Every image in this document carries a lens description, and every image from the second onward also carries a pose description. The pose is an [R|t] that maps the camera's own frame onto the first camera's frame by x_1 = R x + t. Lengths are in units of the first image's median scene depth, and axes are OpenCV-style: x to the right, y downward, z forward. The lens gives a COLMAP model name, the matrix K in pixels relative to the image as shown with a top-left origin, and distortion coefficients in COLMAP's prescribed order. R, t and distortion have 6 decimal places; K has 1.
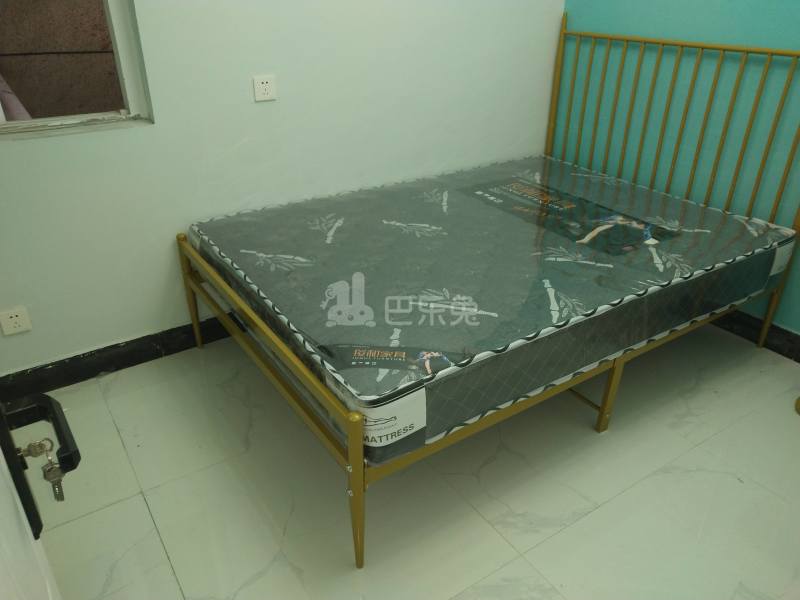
lens RADIAL K [[624.1, 0, 399.6], [0, 624.1, 302.1], [0, 0, 1]] dist [-0.003279, 0.015770]
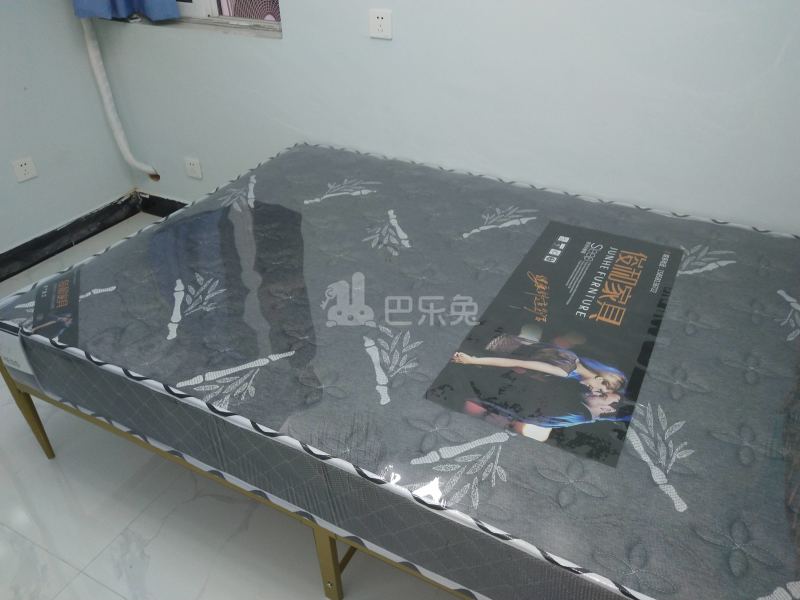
lens RADIAL K [[624.1, 0, 402.4], [0, 624.1, 298.3], [0, 0, 1]] dist [-0.003279, 0.015770]
pose [[0.476655, 0.485821, -0.732651, 0.647435], [-0.405751, 0.860918, 0.306898, -0.294091], [0.779850, 0.150989, 0.607484, 0.546133]]
